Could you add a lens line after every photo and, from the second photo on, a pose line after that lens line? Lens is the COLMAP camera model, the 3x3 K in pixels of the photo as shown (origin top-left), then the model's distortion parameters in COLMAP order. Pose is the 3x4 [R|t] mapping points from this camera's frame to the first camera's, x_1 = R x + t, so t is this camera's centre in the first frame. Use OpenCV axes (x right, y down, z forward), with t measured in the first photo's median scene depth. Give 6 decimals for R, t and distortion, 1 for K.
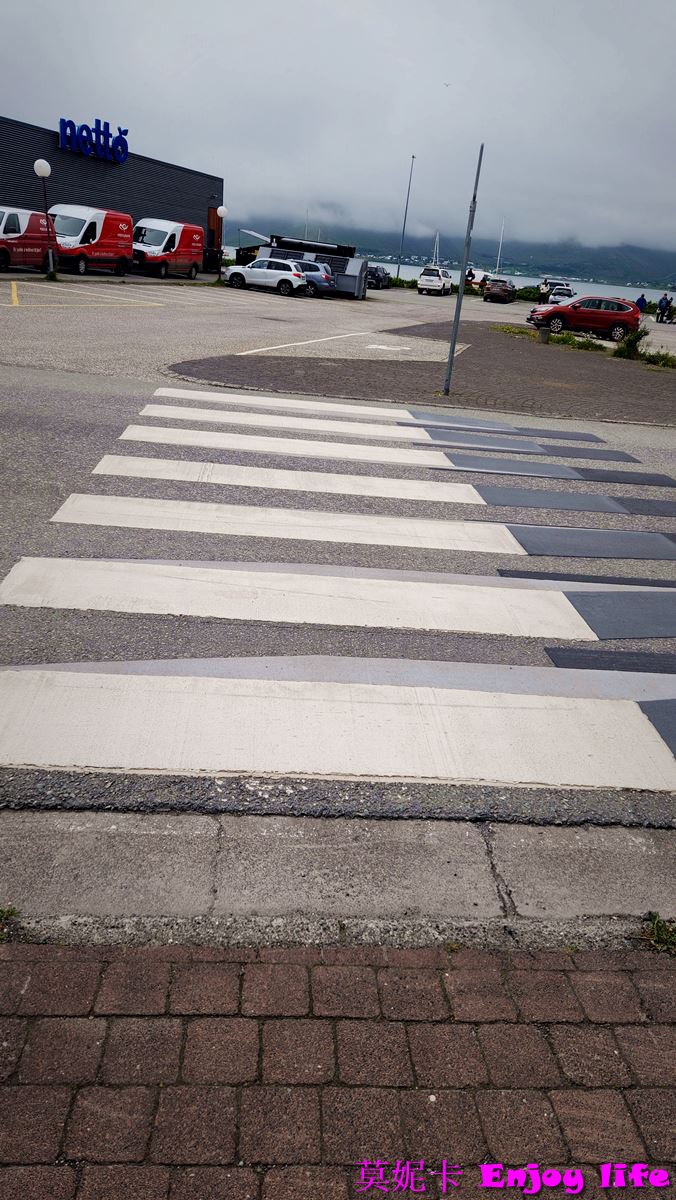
lens RADIAL K [[807.5, 0, 341.4], [0, 807.5, 599.6], [0, 0, 1]] dist [0.041851, -0.025311]
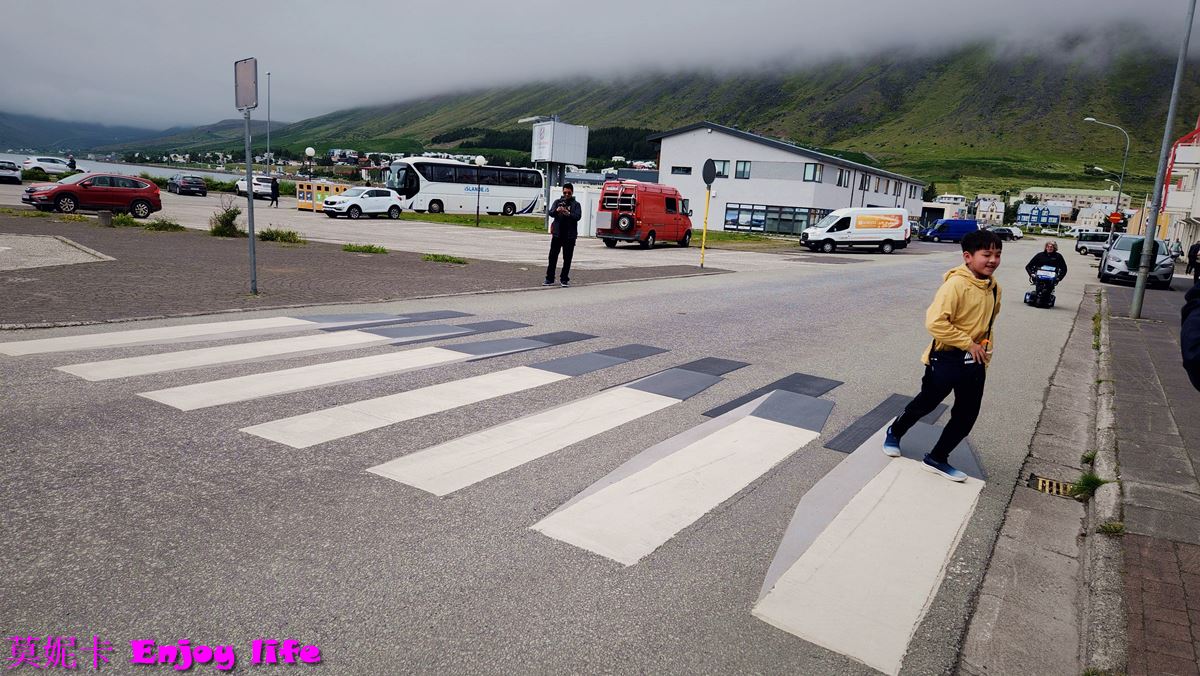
lens RADIAL K [[807.5, 0, 600.2], [0, 807.5, 337.6], [0, 0, 1]] dist [0.041851, -0.025311]
pose [[0.589178, -0.186837, 0.786105, -1.109111], [0.297053, 0.954851, 0.004306, -0.257497], [-0.751418, 0.230978, 0.618078, 0.347765]]
